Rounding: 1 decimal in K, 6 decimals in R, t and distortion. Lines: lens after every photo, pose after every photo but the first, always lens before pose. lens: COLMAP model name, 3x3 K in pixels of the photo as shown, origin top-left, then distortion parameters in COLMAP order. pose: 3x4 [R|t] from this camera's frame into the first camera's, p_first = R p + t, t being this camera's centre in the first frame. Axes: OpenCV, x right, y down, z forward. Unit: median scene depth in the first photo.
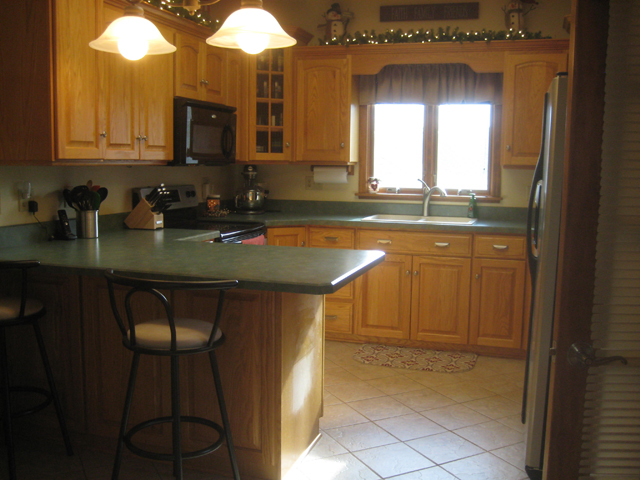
lens RADIAL K [[665.8, 0, 322.8], [0, 665.8, 238.4], [0, 0, 1]] dist [-0.094782, 0.000000]
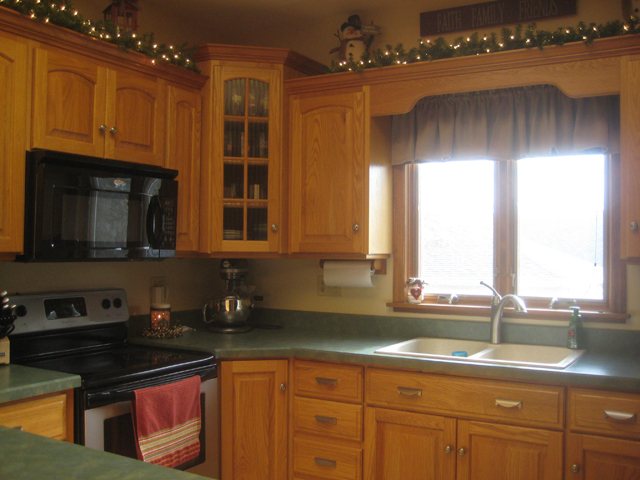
lens RADIAL K [[665.8, 0, 319.5], [0, 665.8, 242.7], [0, 0, 1]] dist [-0.094782, 0.000000]
pose [[0.973493, -0.008624, -0.228556, 0.141192], [-0.020951, 0.991725, -0.126660, -0.046188], [0.227757, 0.128091, 0.965256, 0.394112]]
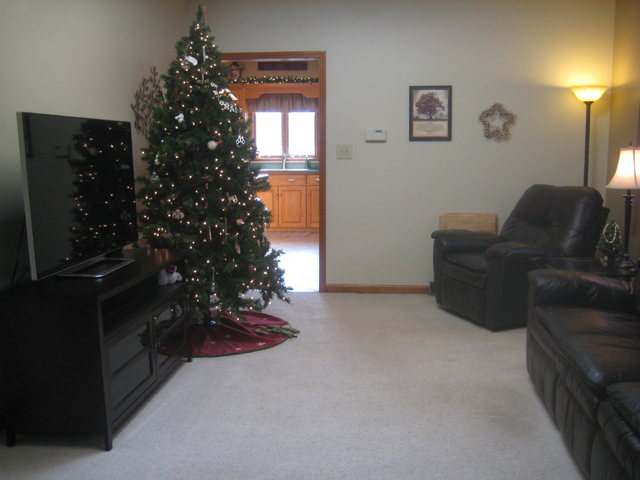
lens RADIAL K [[665.8, 0, 319.5], [0, 665.8, 240.4], [0, 0, 1]] dist [-0.094782, 0.000000]
pose [[0.978476, -0.042071, 0.202027, -0.157979], [0.037049, 0.998905, 0.028580, 0.131851], [-0.203008, -0.020480, 0.978963, -1.008661]]
